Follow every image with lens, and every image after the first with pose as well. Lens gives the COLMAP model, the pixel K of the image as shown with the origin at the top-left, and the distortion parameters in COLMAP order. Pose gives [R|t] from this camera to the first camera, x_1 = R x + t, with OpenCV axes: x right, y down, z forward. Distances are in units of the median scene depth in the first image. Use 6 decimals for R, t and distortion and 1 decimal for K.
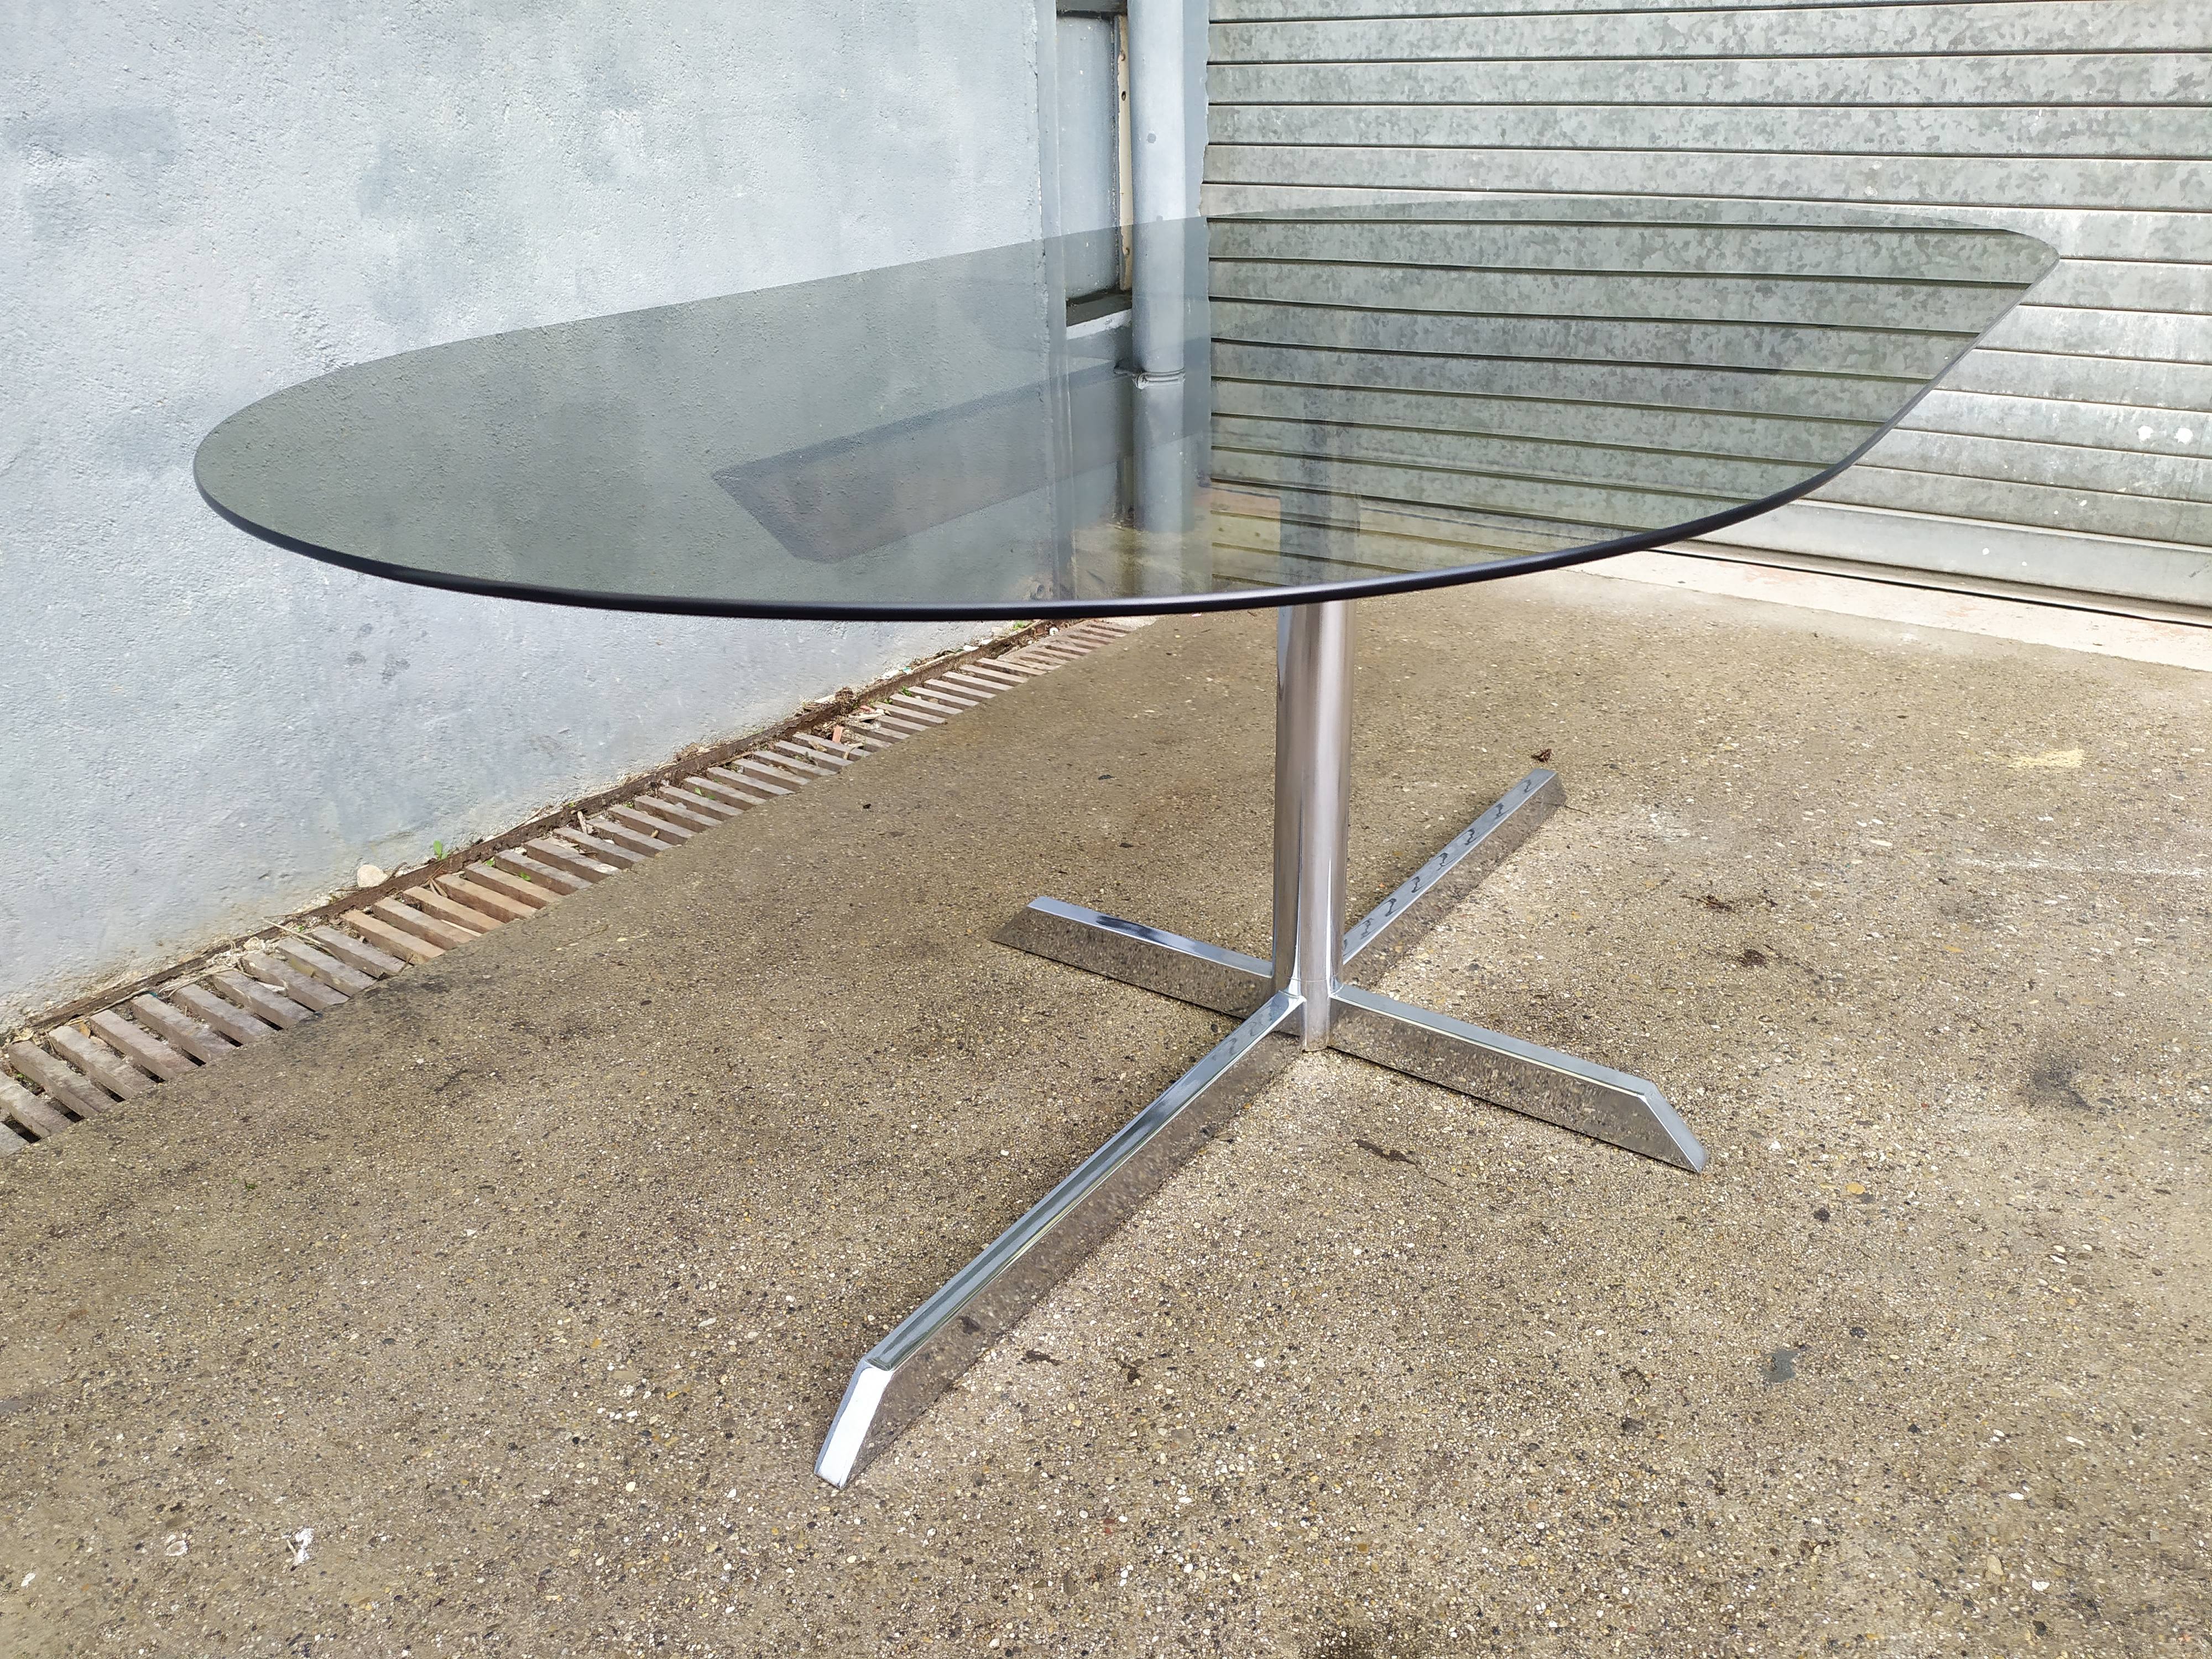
lens RADIAL K [[1675.2, 0, 1089.6], [0, 1675.2, 834.3], [0, 0, 1]] dist [0.070212, -0.089530]
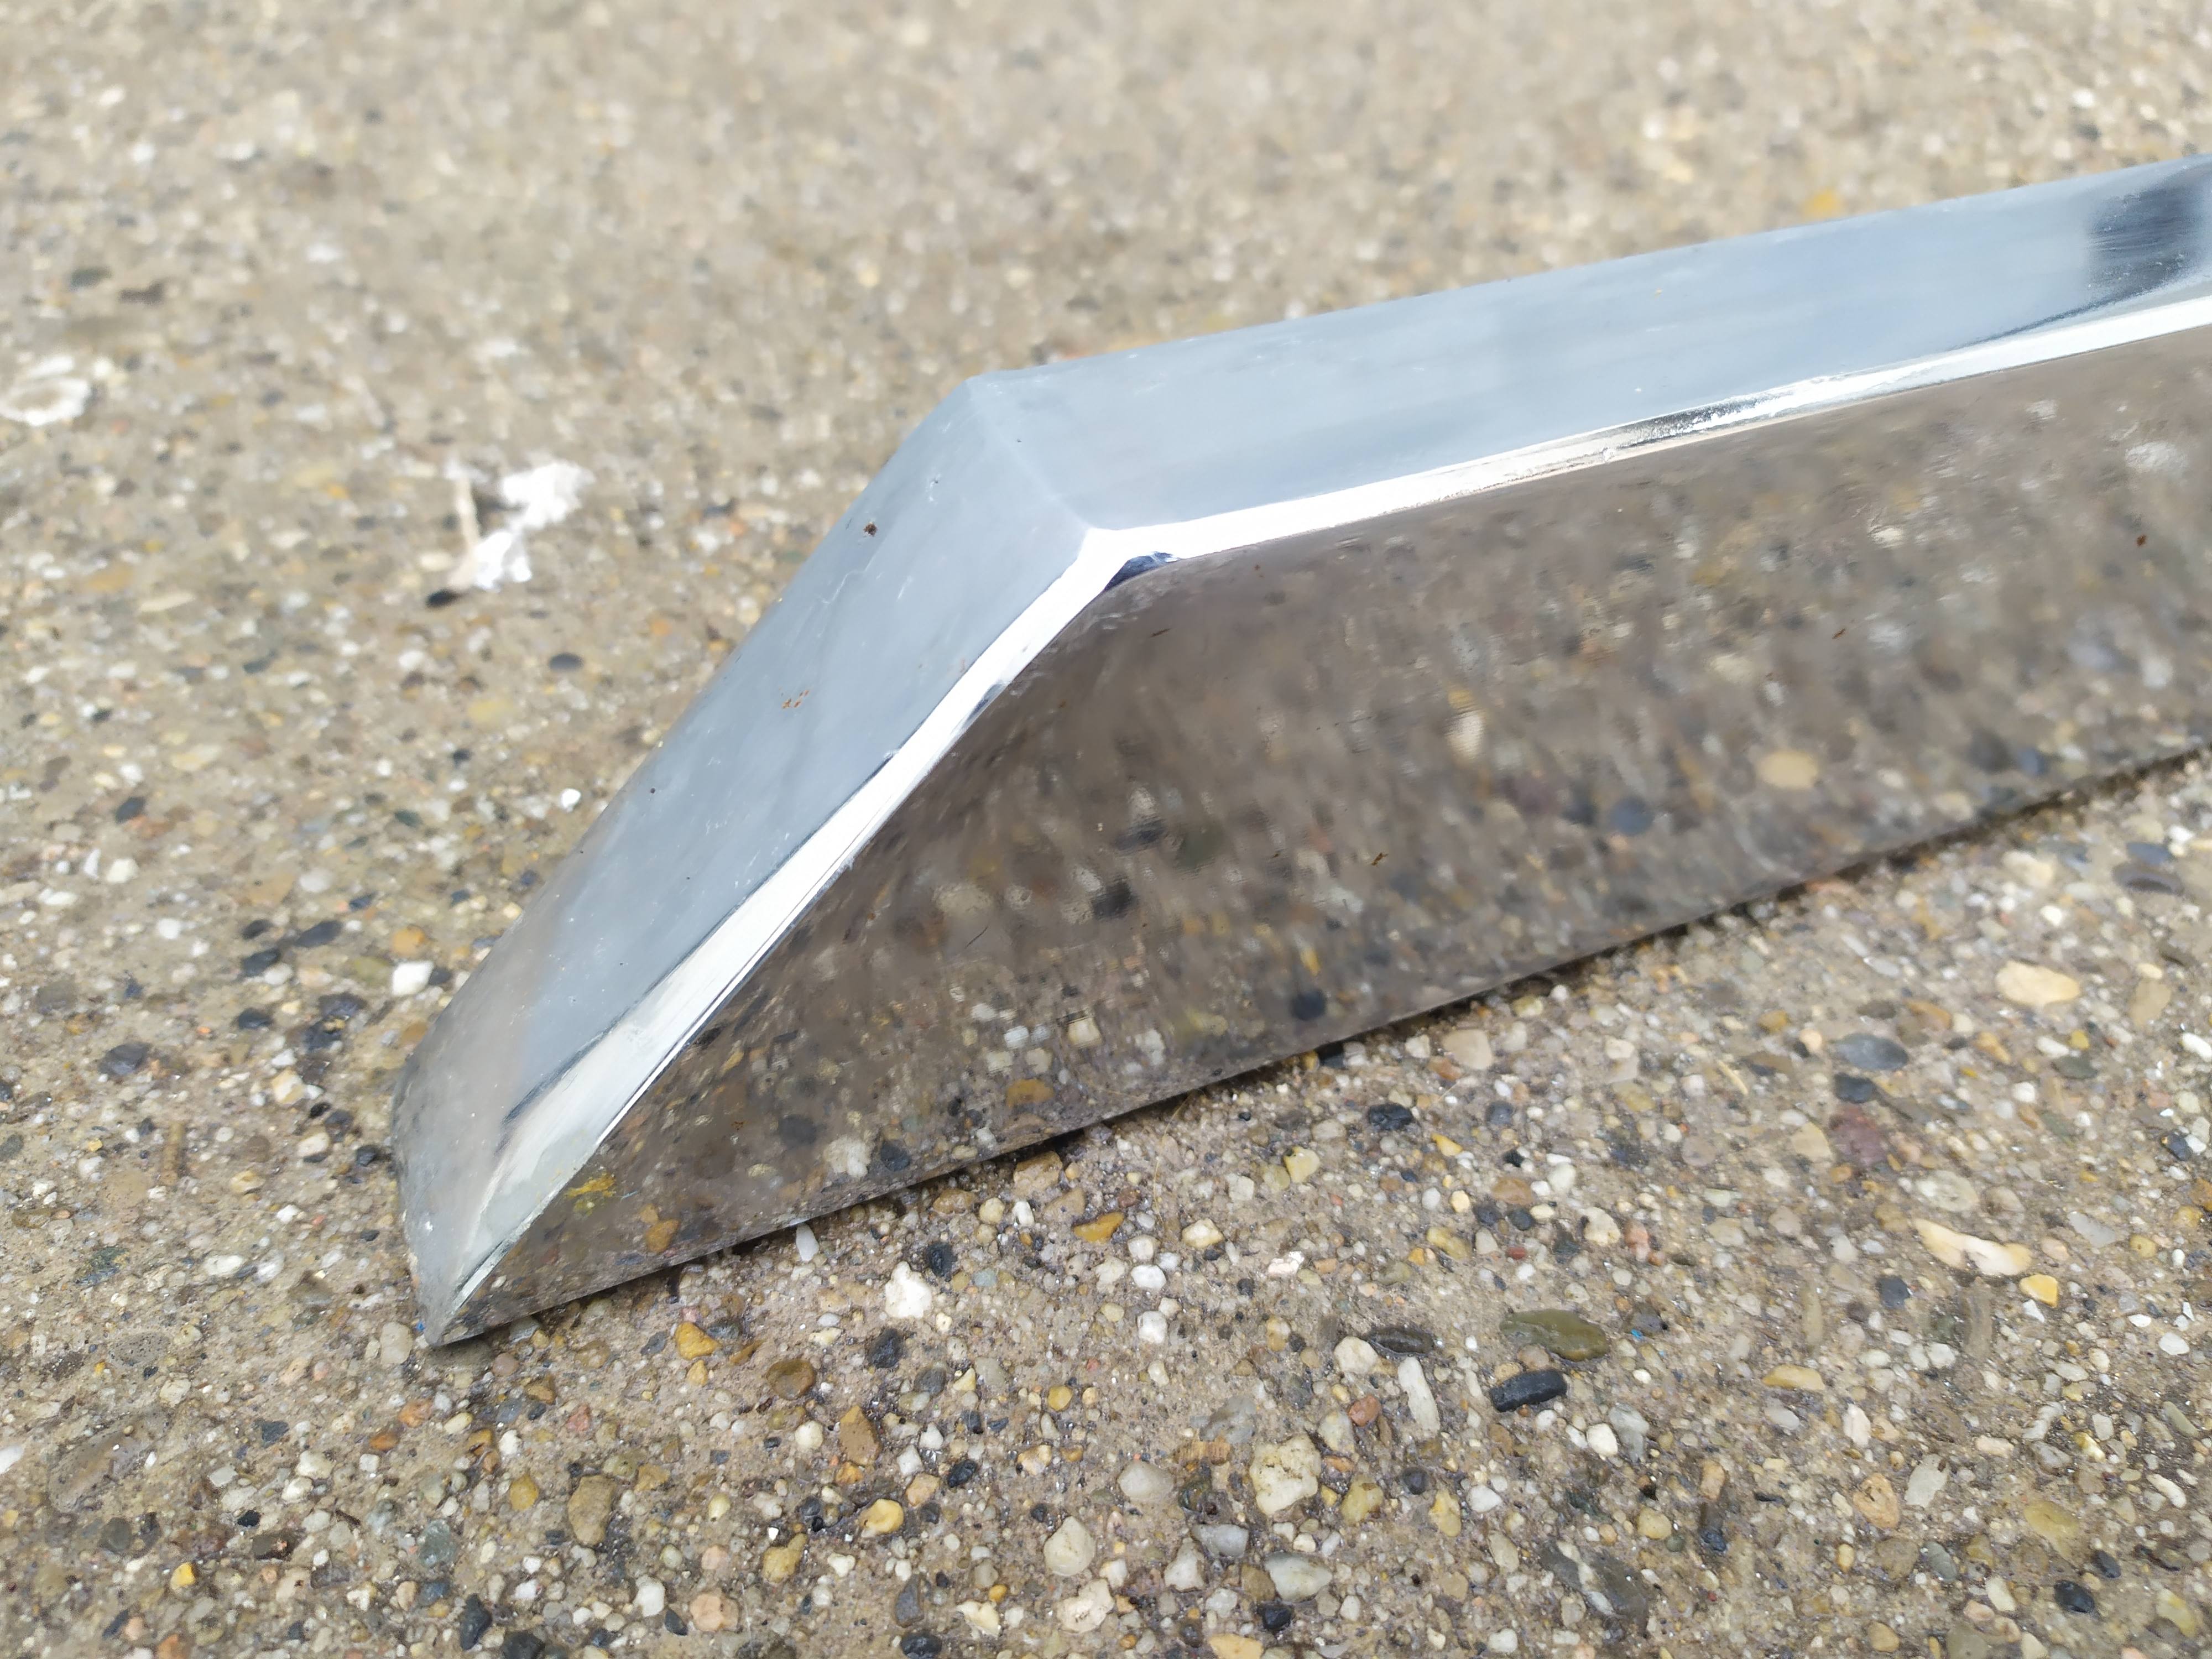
lens RADIAL K [[1702.2, 0, 1110.6], [0, 1702.2, 788.9], [0, 0, 1]] dist [0.093374, -0.129514]
pose [[0.925236, 0.283747, -0.251847, -0.196309], [-0.213390, 0.938068, 0.272933, 0.218353], [0.313693, -0.198786, 0.928483, 0.478273]]
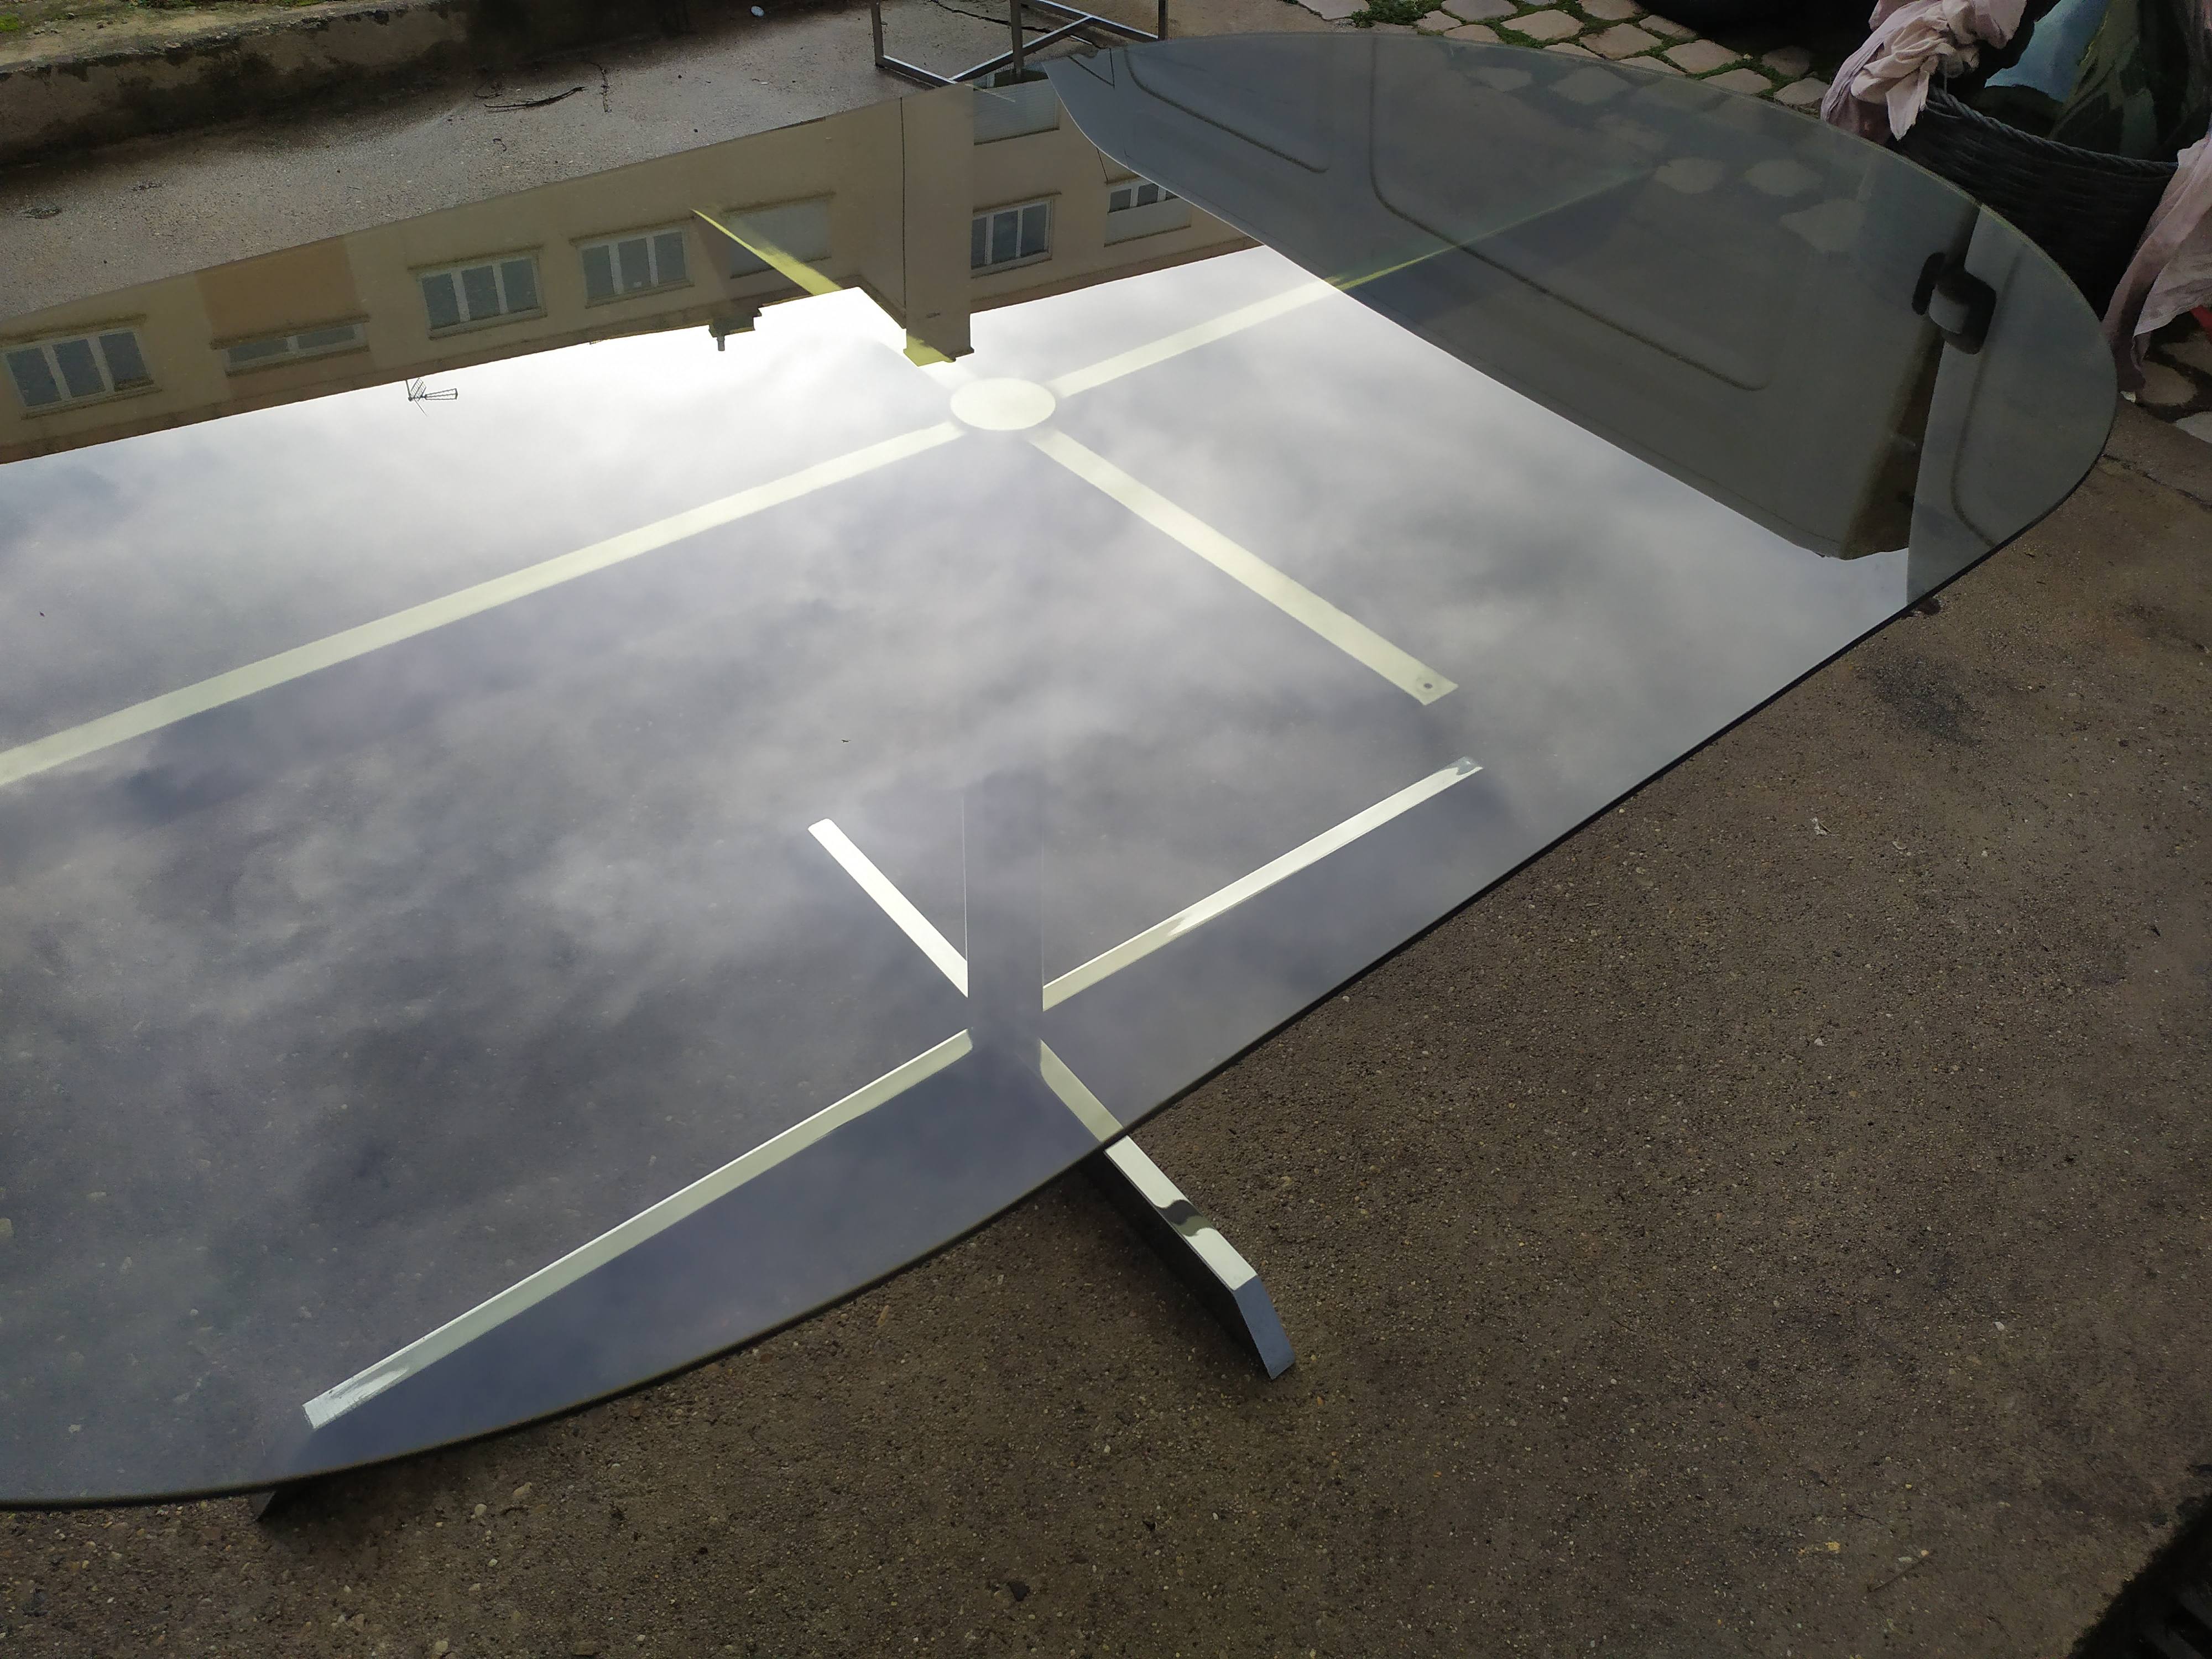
lens RADIAL K [[1658.1, 0, 1100.1], [0, 1658.1, 823.6], [0, 0, 1]] dist [0.055340, -0.049501]
pose [[-0.955558, -0.200977, 0.215676, -0.083096], [0.122175, 0.395838, 0.910157, -0.667955], [-0.268294, 0.896059, -0.353692, 1.017722]]
